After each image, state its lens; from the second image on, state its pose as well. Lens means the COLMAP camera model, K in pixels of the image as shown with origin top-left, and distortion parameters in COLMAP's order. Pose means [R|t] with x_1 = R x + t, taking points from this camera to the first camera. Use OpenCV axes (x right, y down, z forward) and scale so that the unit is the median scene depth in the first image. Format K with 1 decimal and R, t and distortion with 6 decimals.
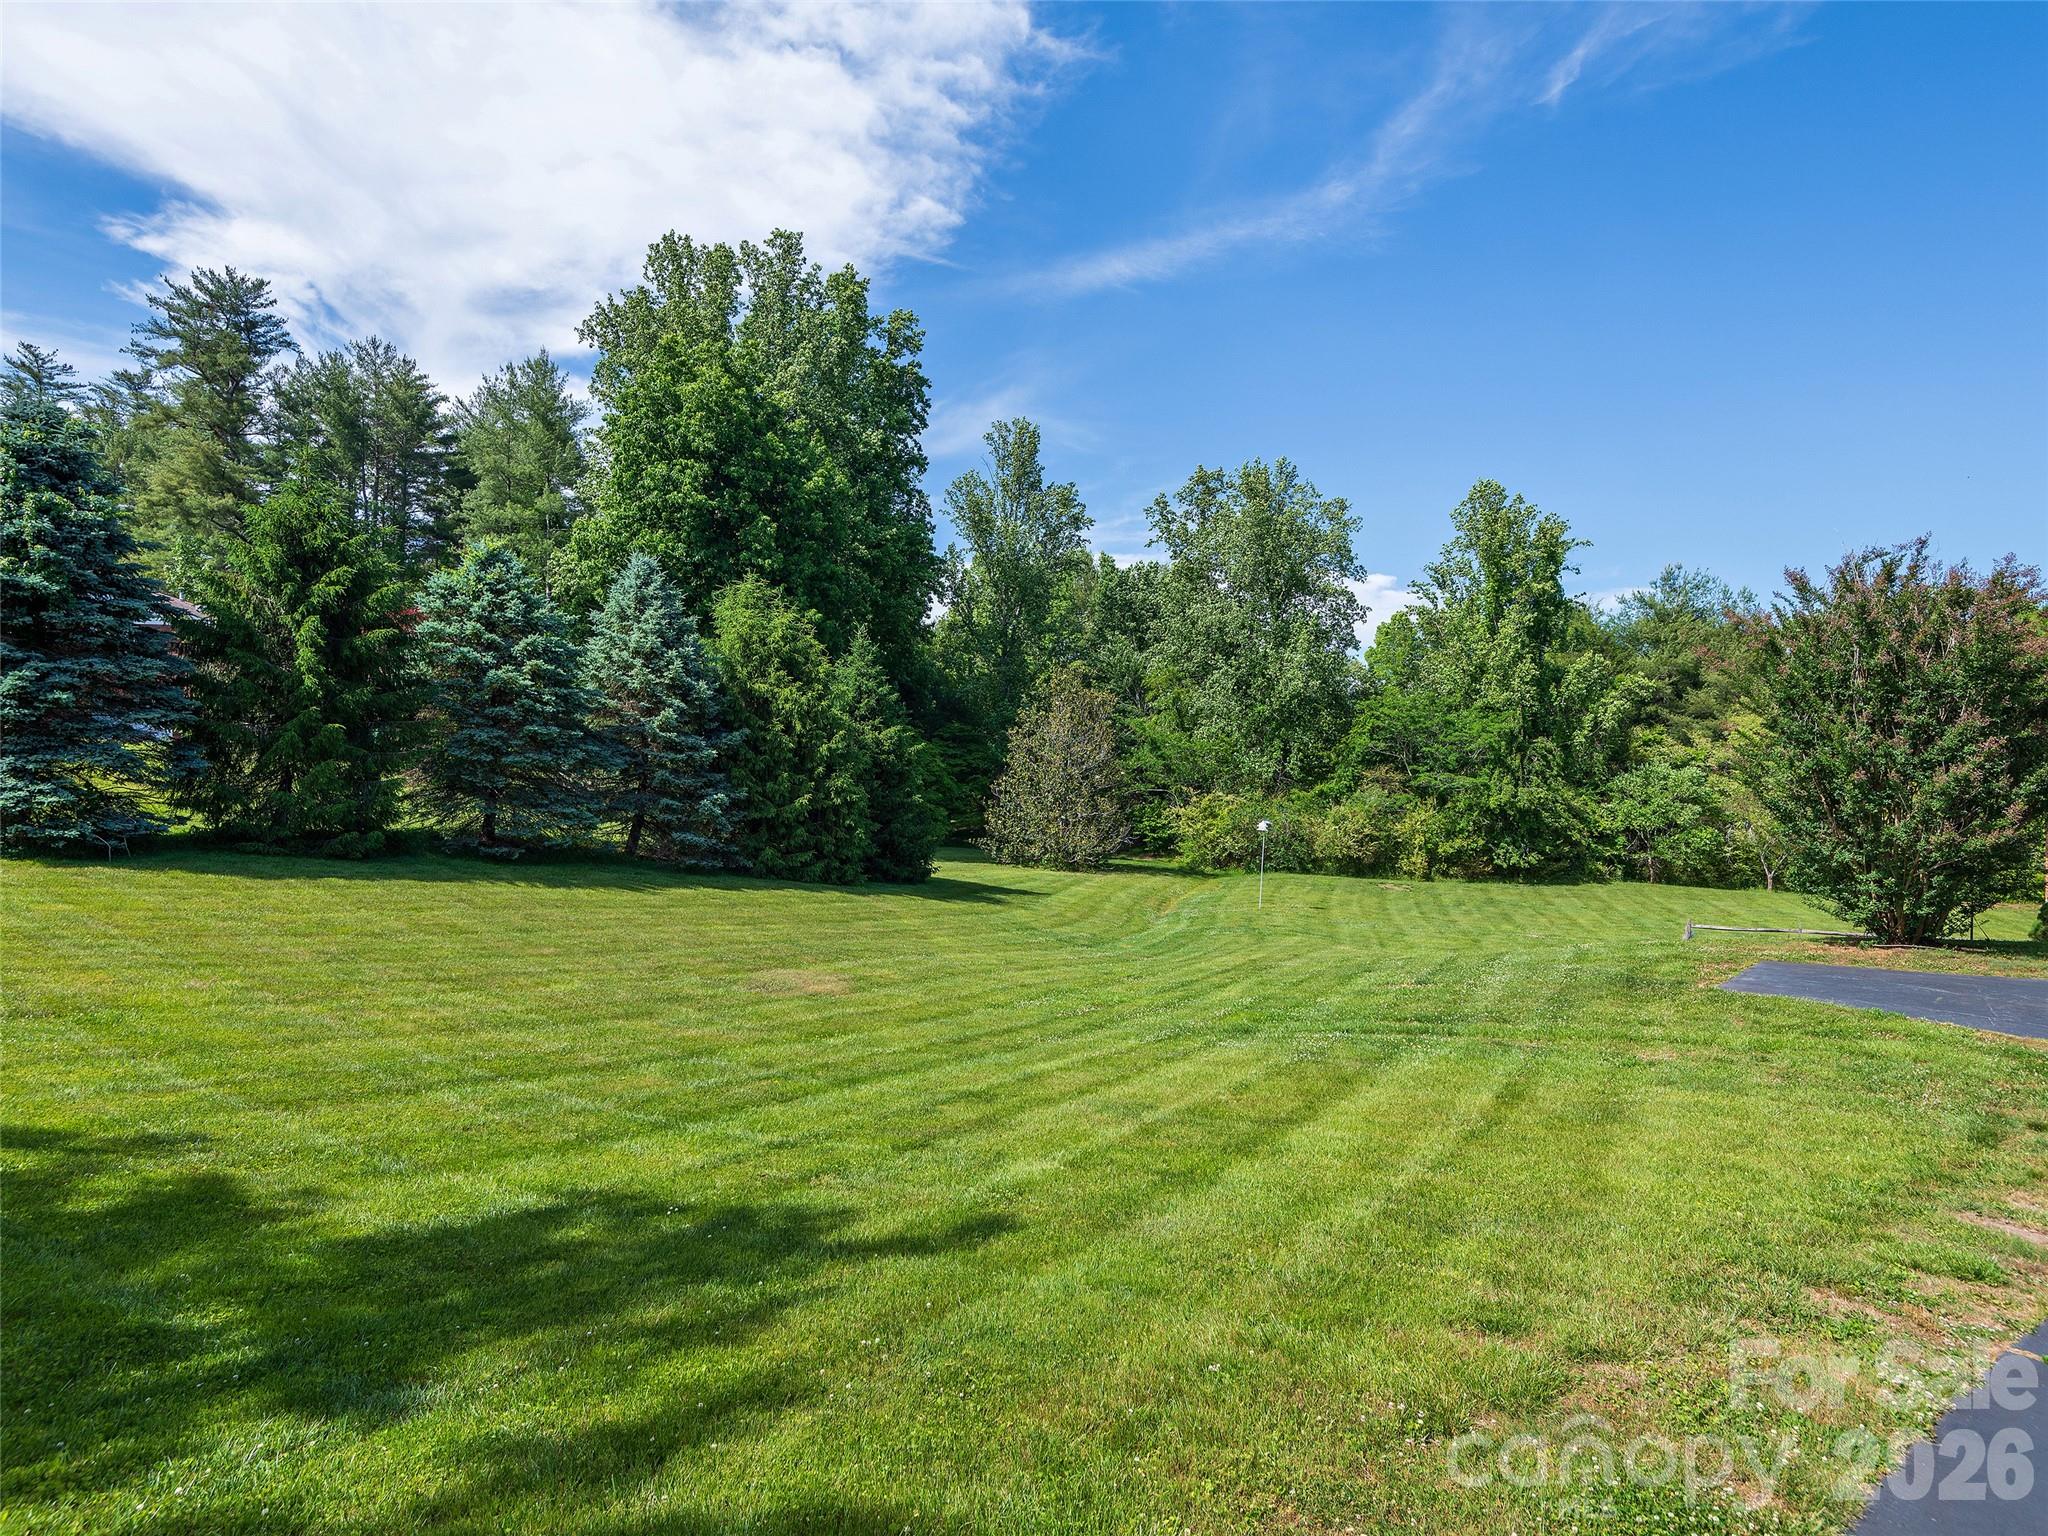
lens RADIAL K [[1152.4, 0, 1021.2], [0, 1152.4, 770.5], [0, 0, 1]] dist [0.016270, -0.026546]
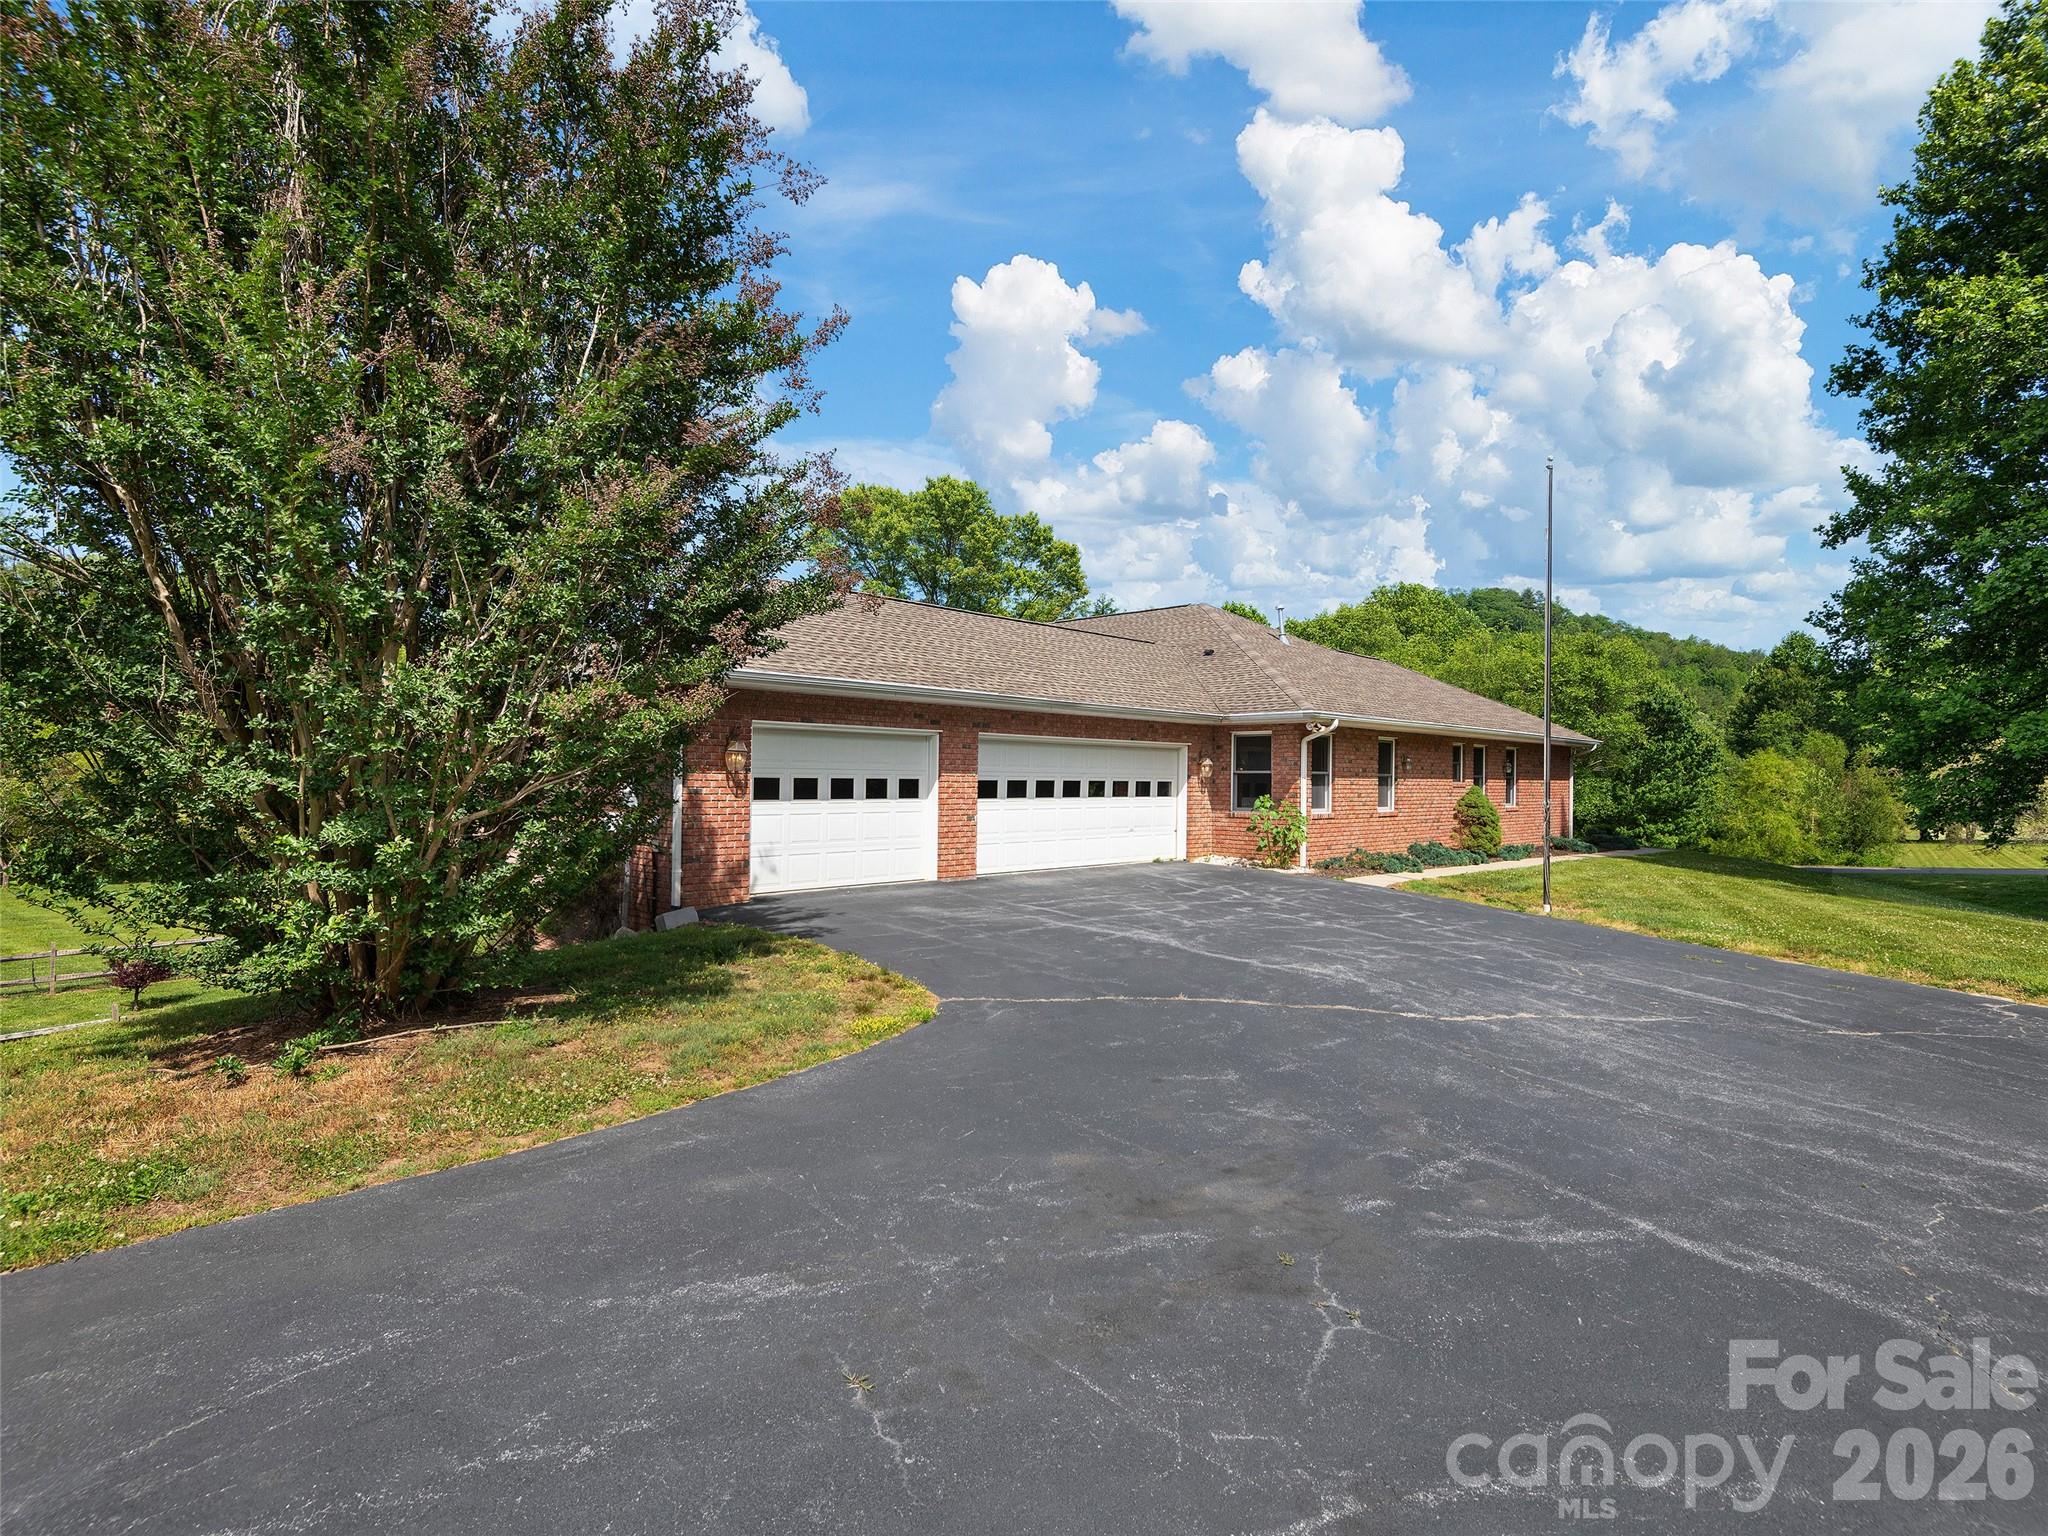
lens RADIAL K [[1035.0, 0, 1021.0], [0, 1035.0, 773.5], [0, 0, 1]] dist [0.050988, -0.033443]
pose [[0.237539, -0.003835, 0.971371, 0.148550], [-0.013714, 0.999879, 0.007301, 0.020499], [-0.971281, -0.015055, 0.237457, 0.220948]]
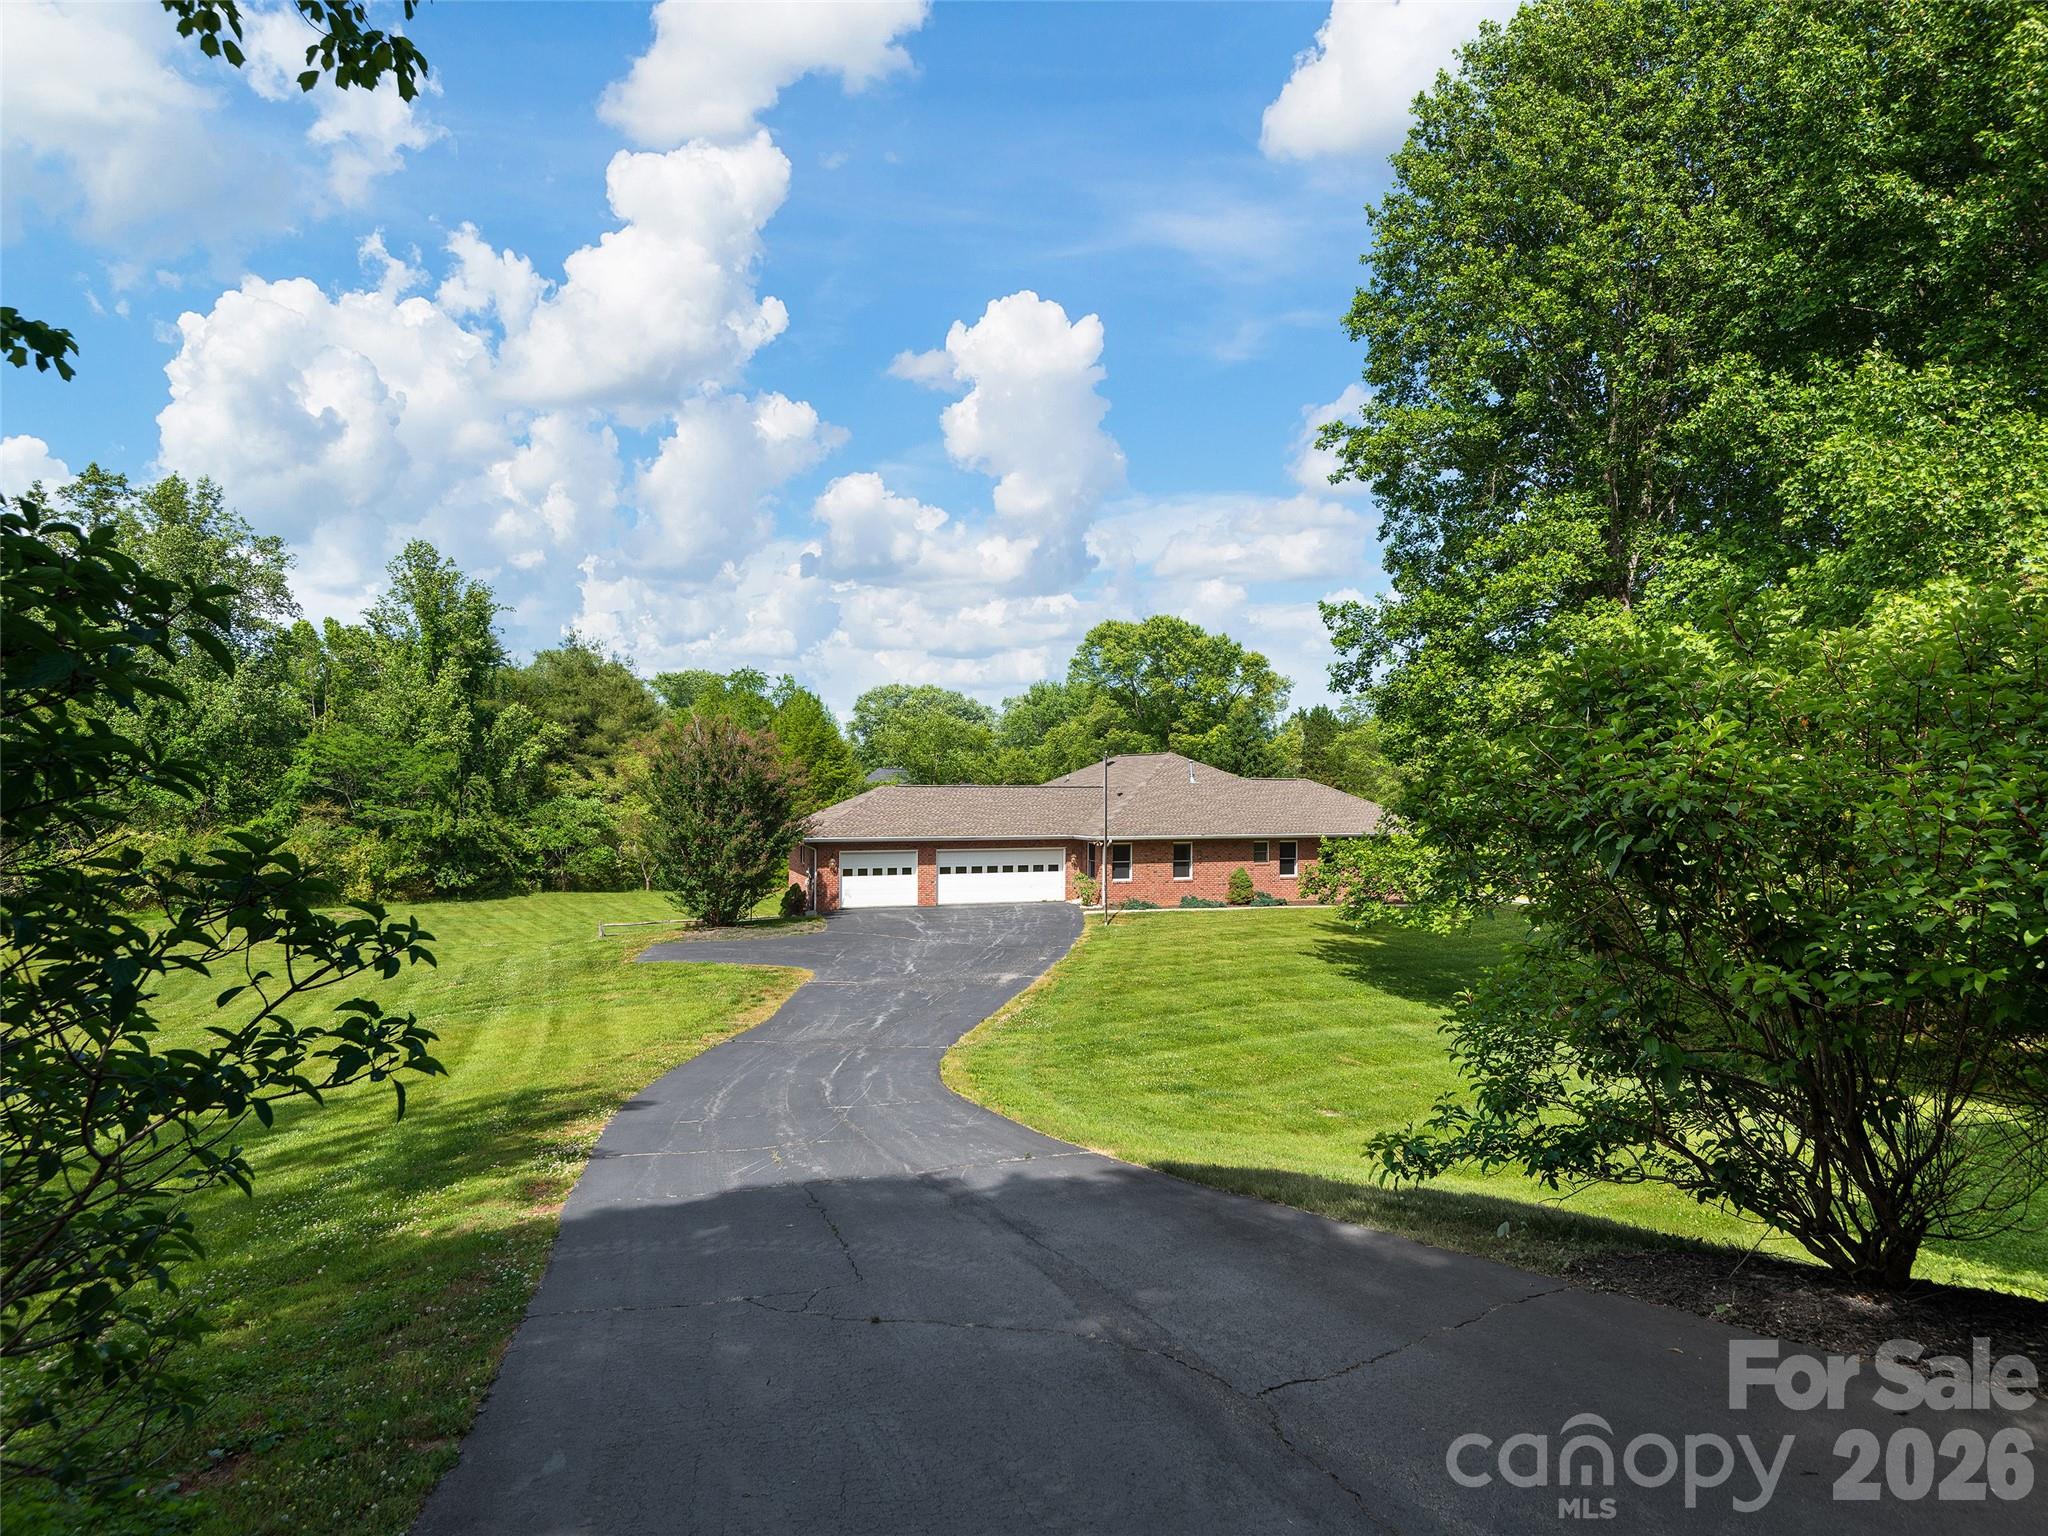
lens RADIAL K [[1152.4, 0, 1021.2], [0, 1152.4, 770.5], [0, 0, 1]] dist [0.016270, -0.026546]
pose [[0.626556, 0.004578, 0.779363, -0.119618], [-0.001751, 0.999988, -0.004466, -0.029408], [-0.779375, 0.001434, 0.626557, -0.171163]]
